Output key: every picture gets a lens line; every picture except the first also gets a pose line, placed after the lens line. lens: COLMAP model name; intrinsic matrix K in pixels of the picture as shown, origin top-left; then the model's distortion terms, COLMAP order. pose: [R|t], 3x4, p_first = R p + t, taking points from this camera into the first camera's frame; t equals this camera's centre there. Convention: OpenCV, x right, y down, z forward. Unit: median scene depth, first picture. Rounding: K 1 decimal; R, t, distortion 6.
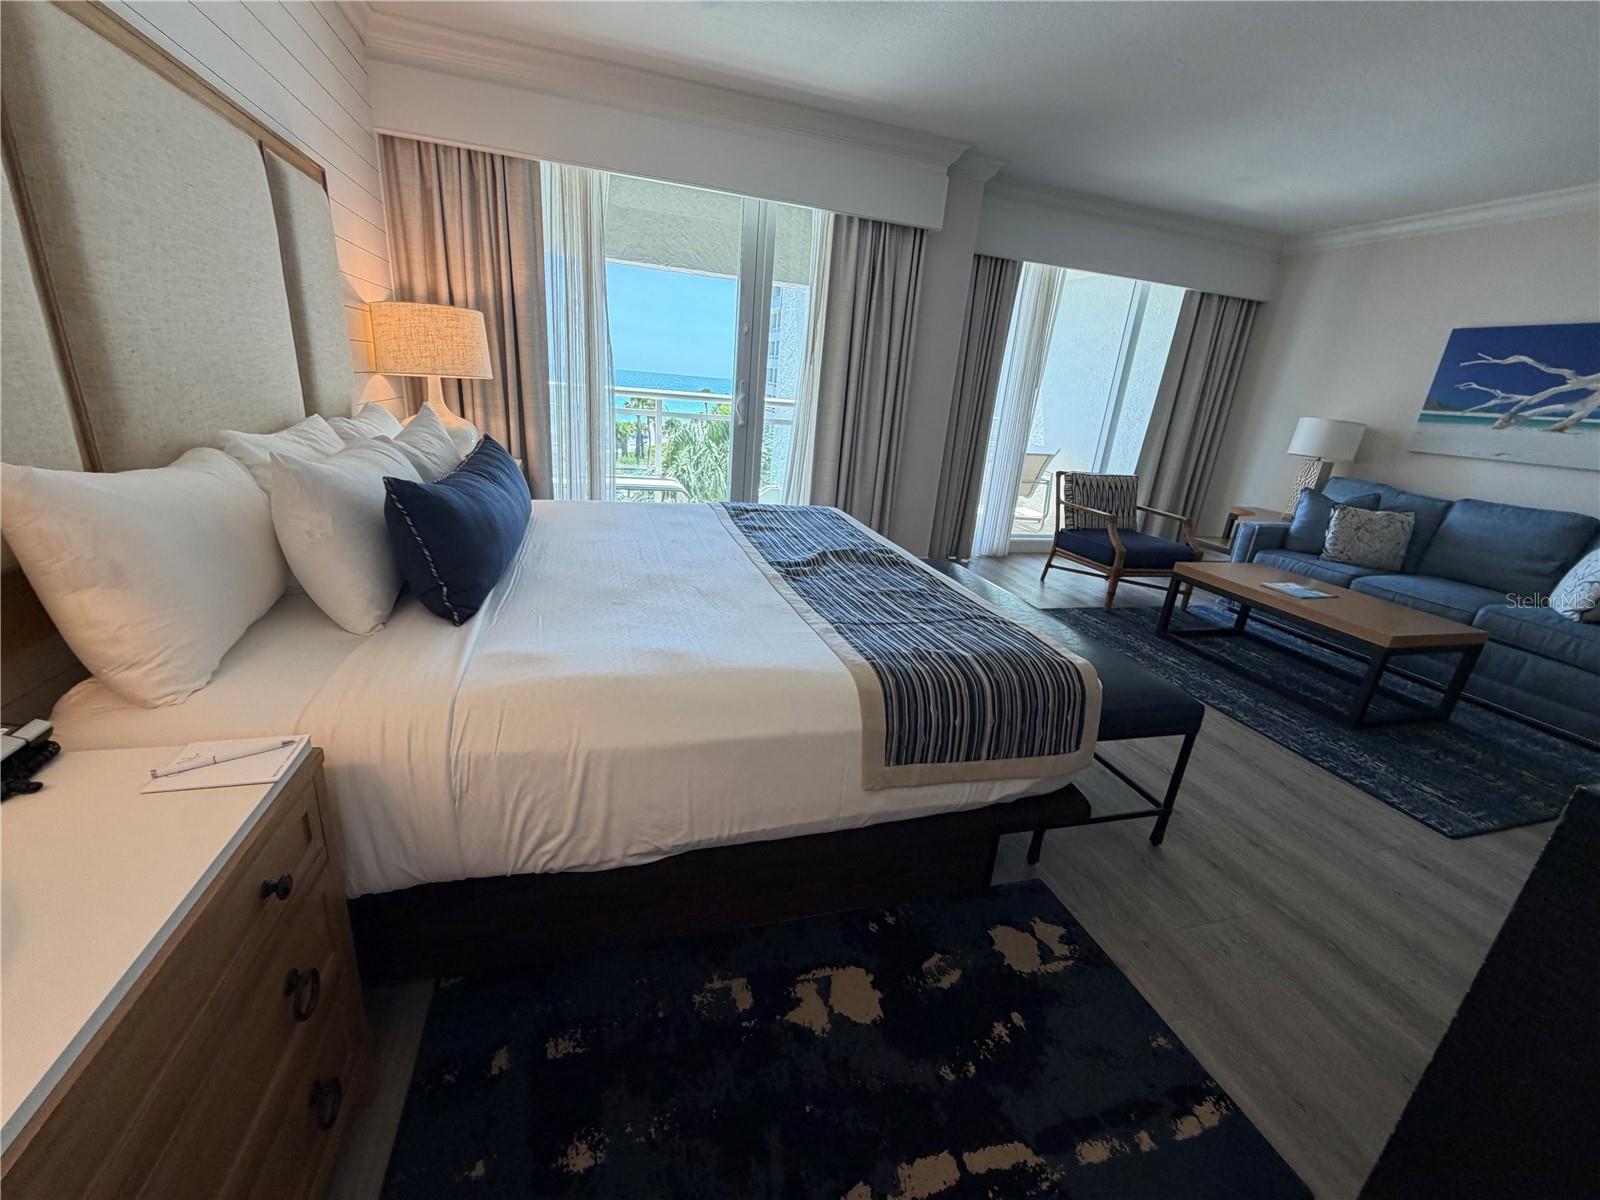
lens RADIAL K [[637.5, 0, 800.2], [0, 637.5, 595.7], [0, 0, 1]] dist [0.002497, -0.000272]
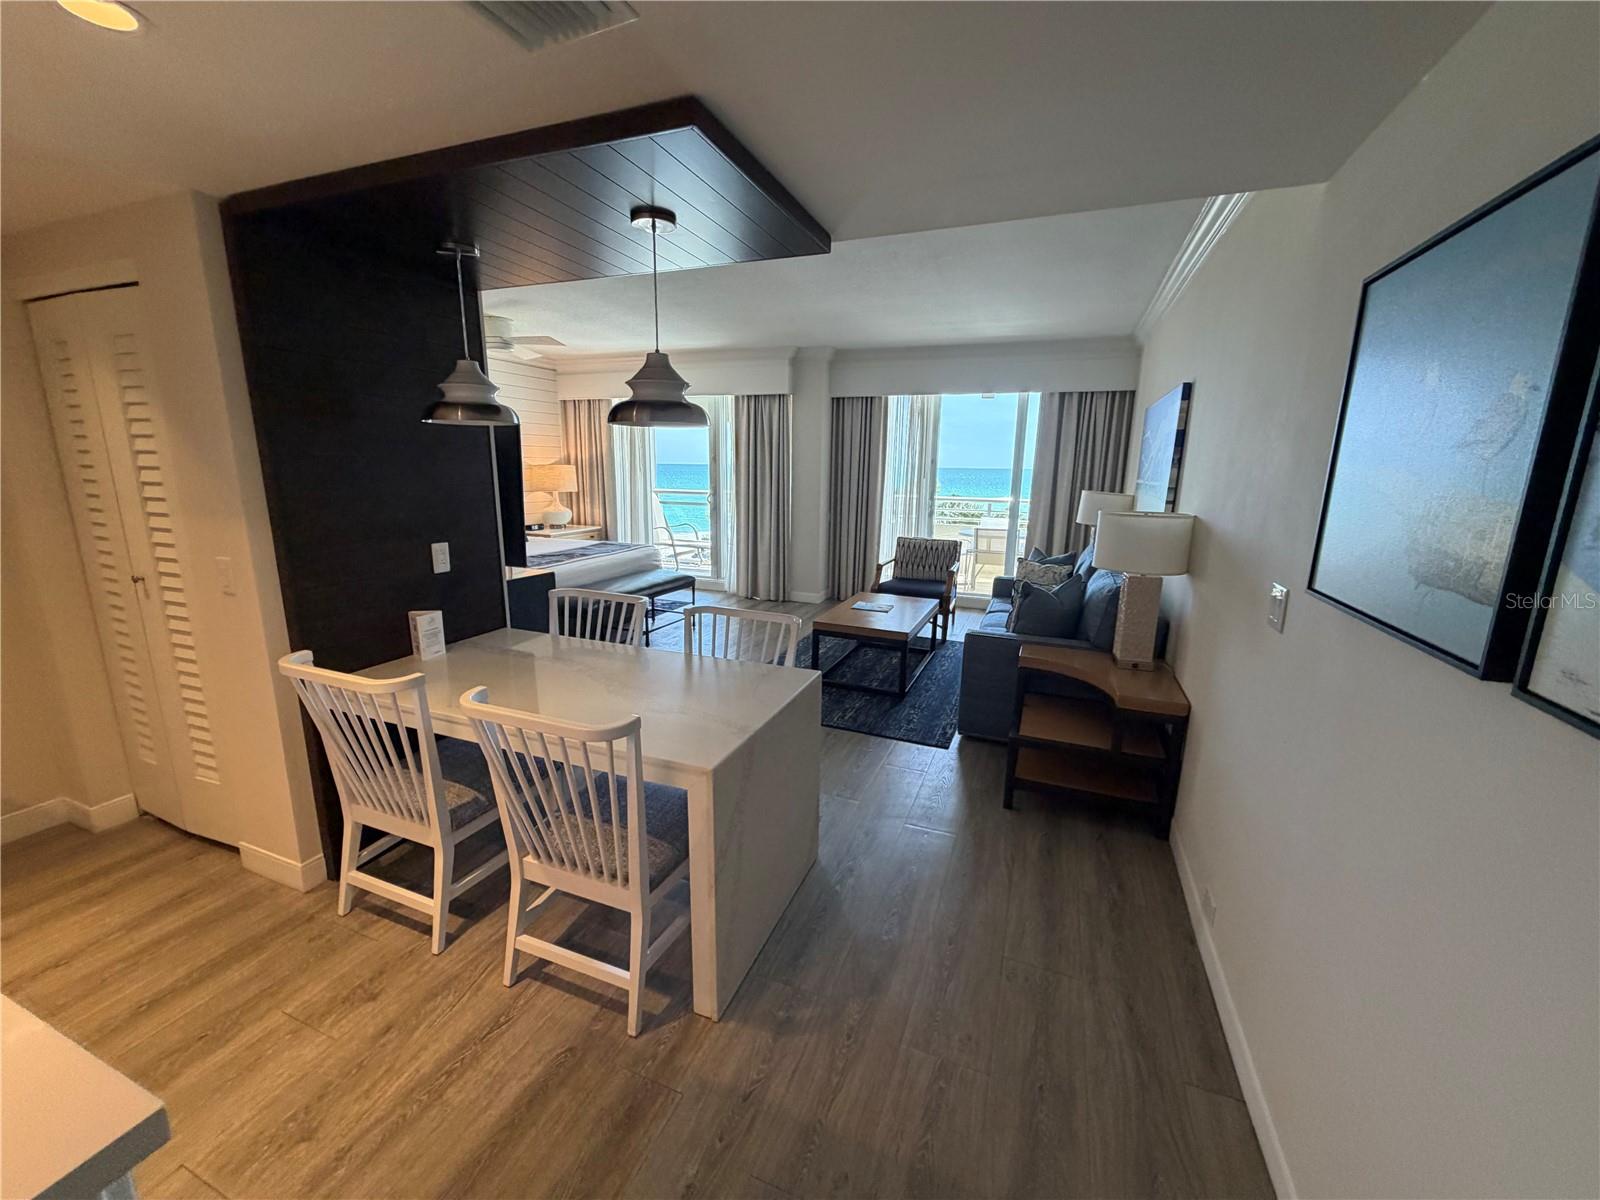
lens RADIAL K [[637.5, 0, 800.2], [0, 637.5, 595.7], [0, 0, 1]] dist [0.002497, -0.000272]
pose [[0.776020, 0.058097, -0.628027, 1.248115], [-0.153556, 0.983189, -0.098789, 0.108103], [0.611730, 0.173099, 0.771896, -0.180584]]
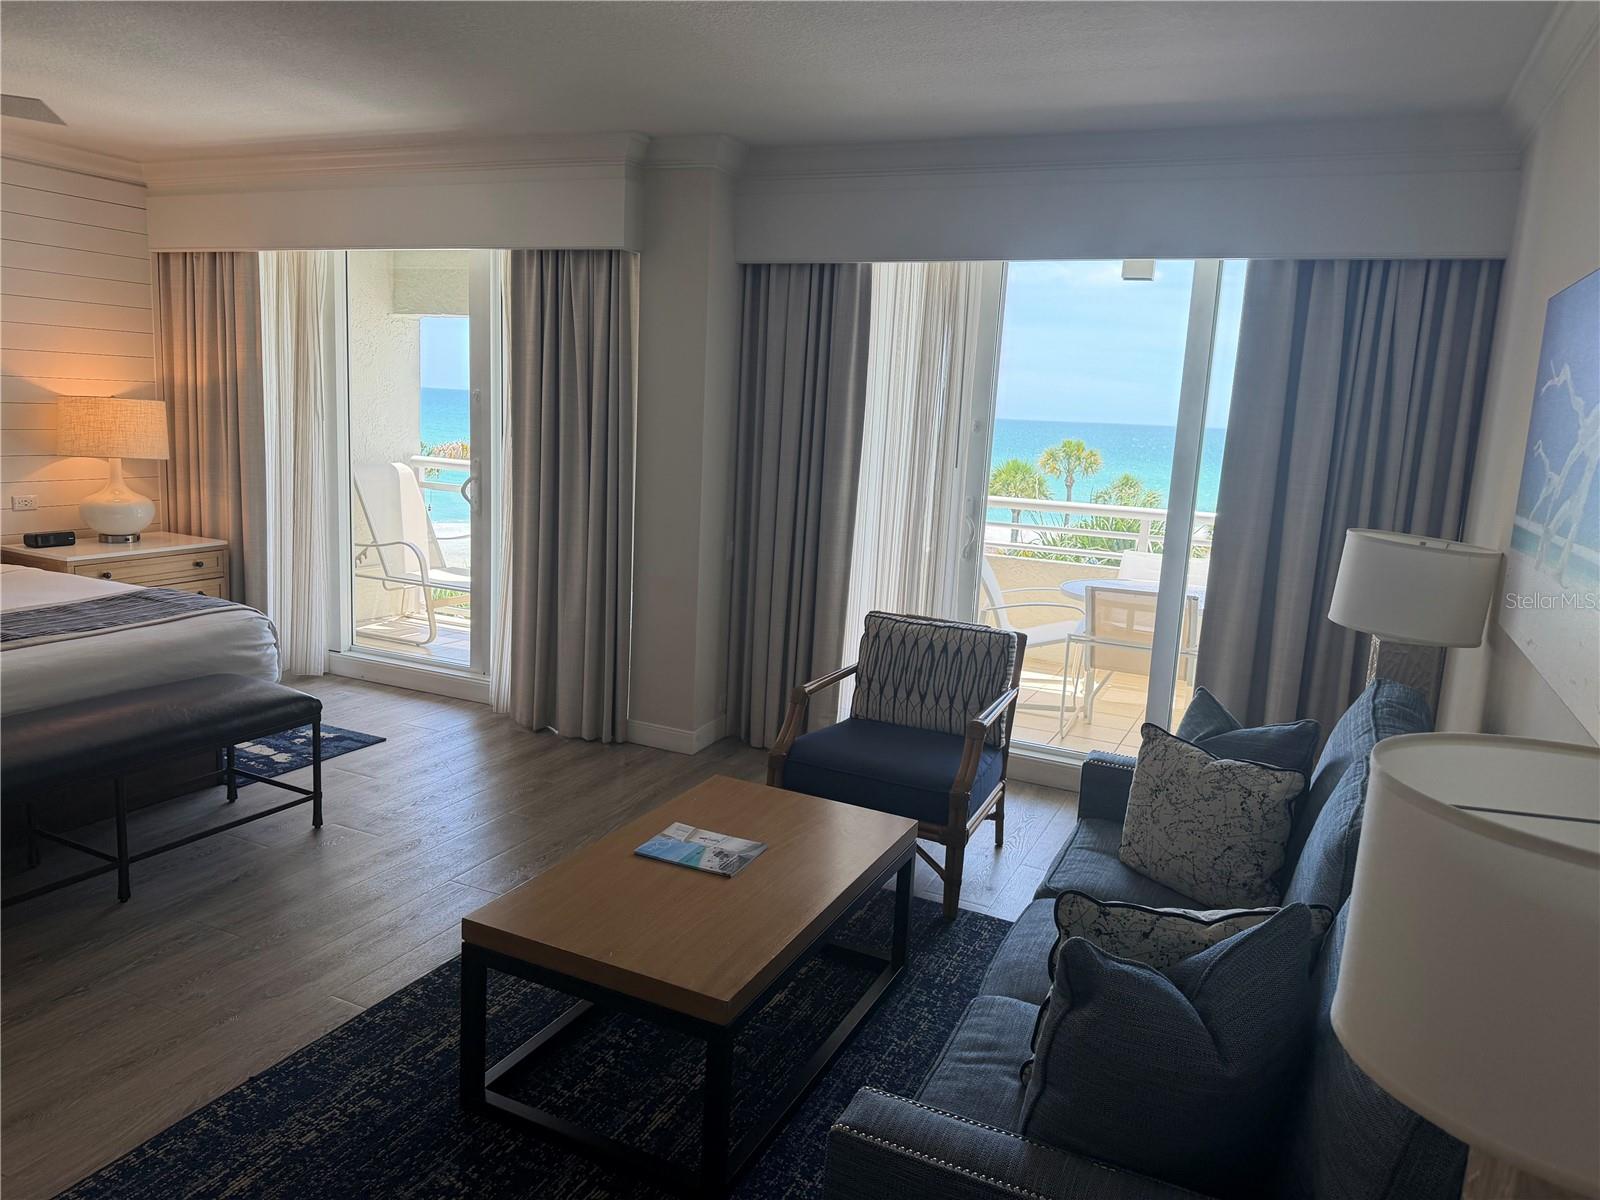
lens RADIAL K [[1115.0, 0, 796.1], [0, 1115.0, 590.0], [0, 0, 1]] dist [0.082805, -0.108771]
pose [[0.739531, 0.066799, -0.669799, 1.122310], [-0.205465, 0.969976, -0.130120, -0.084883], [0.640997, 0.233848, 0.731052, 0.289436]]
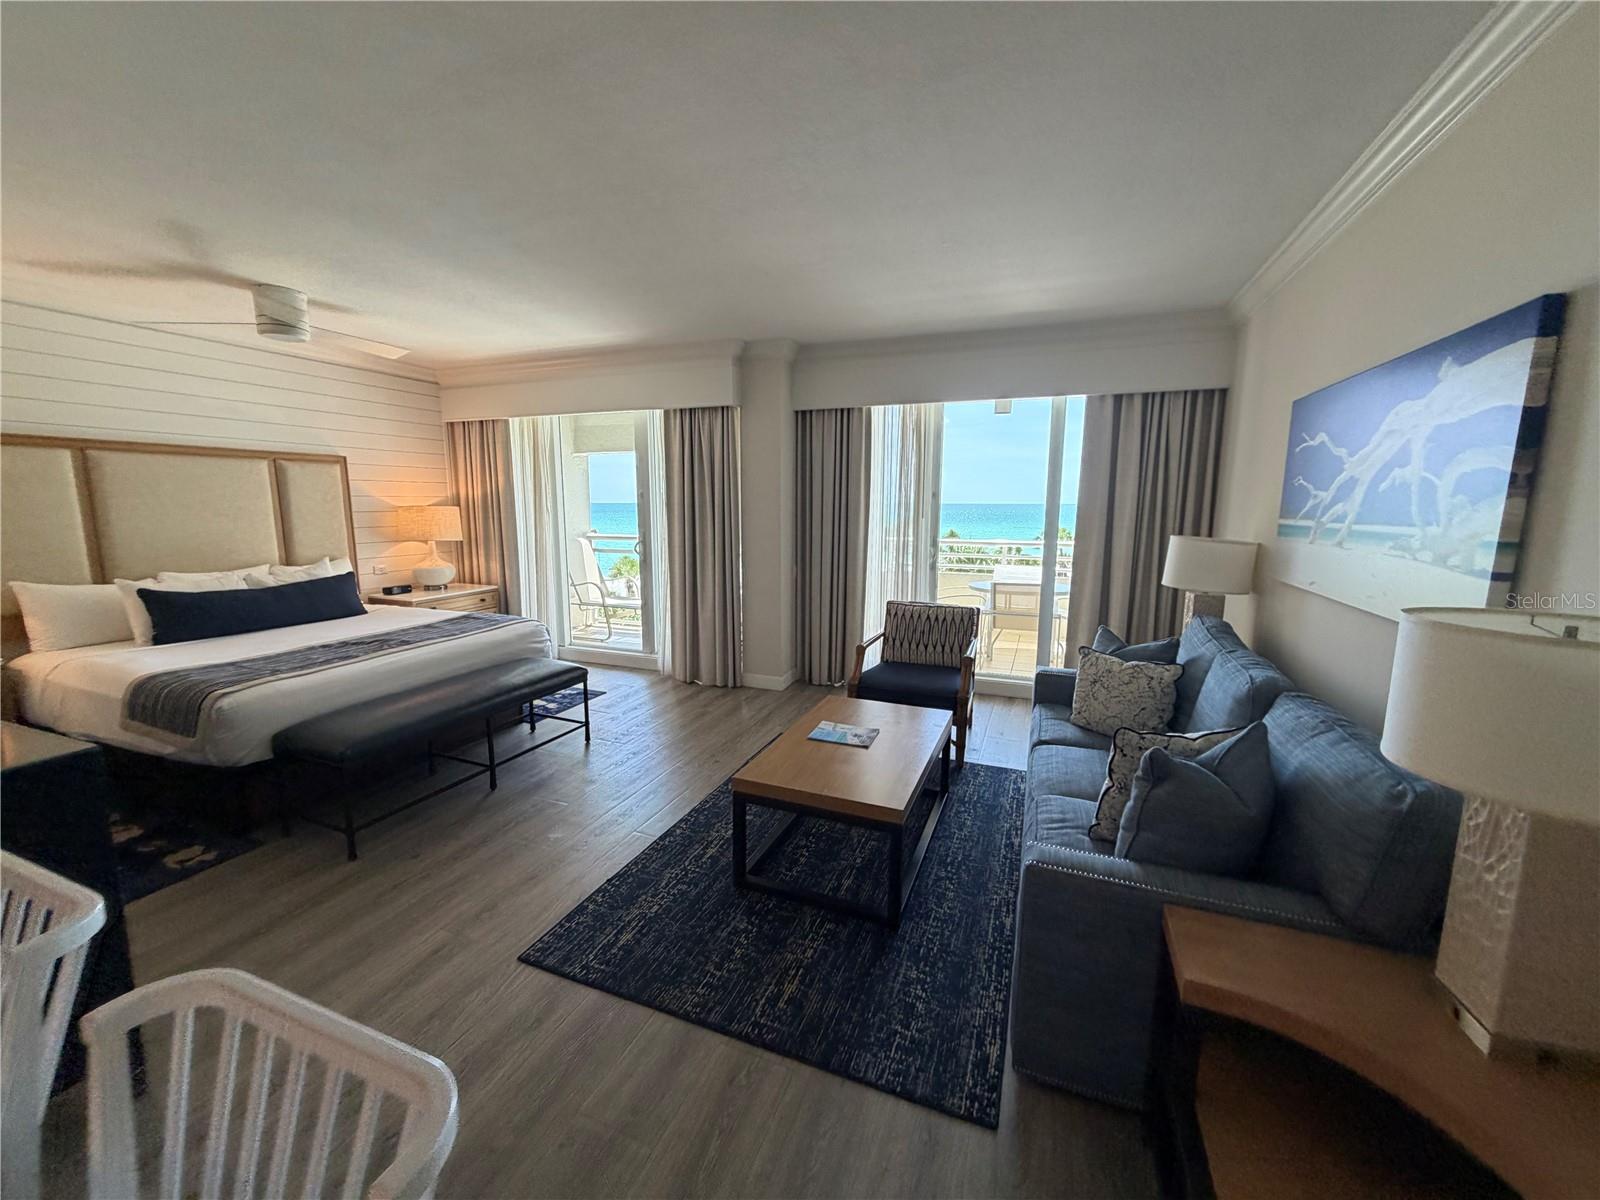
lens RADIAL K [[637.5, 0, 800.2], [0, 637.5, 595.7], [0, 0, 1]] dist [0.002497, -0.000272]
pose [[0.776920, 0.012400, -0.629477, 1.023239], [-0.140177, 0.978117, -0.153743, -0.040705], [0.613796, 0.207684, 0.761657, 0.206310]]
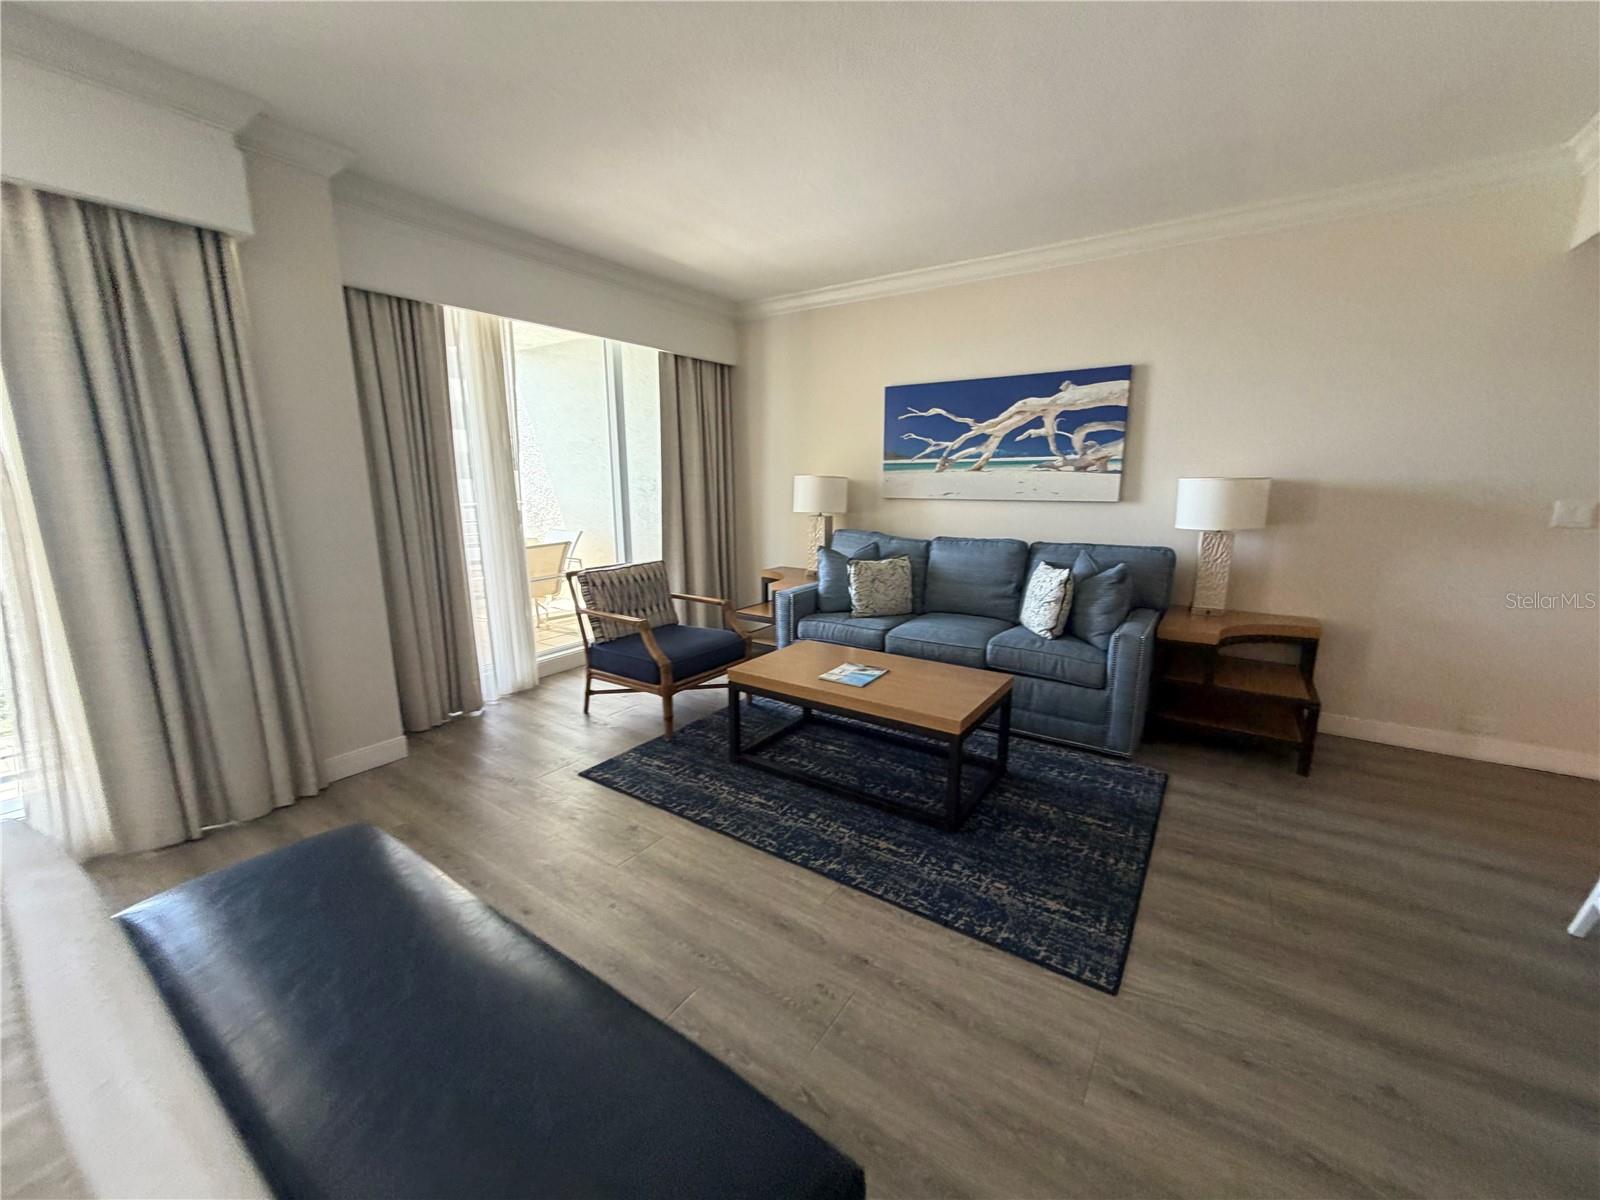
lens RADIAL K [[636.0, 0, 793.6], [0, 636.0, 600.6], [0, 0, 1]] dist [0.000460, -0.000213]
pose [[0.781577, -0.208149, 0.588058, 0.181436], [0.263221, 0.964699, -0.008378, -0.095736], [-0.565555, 0.161337, 0.808775, 0.264328]]
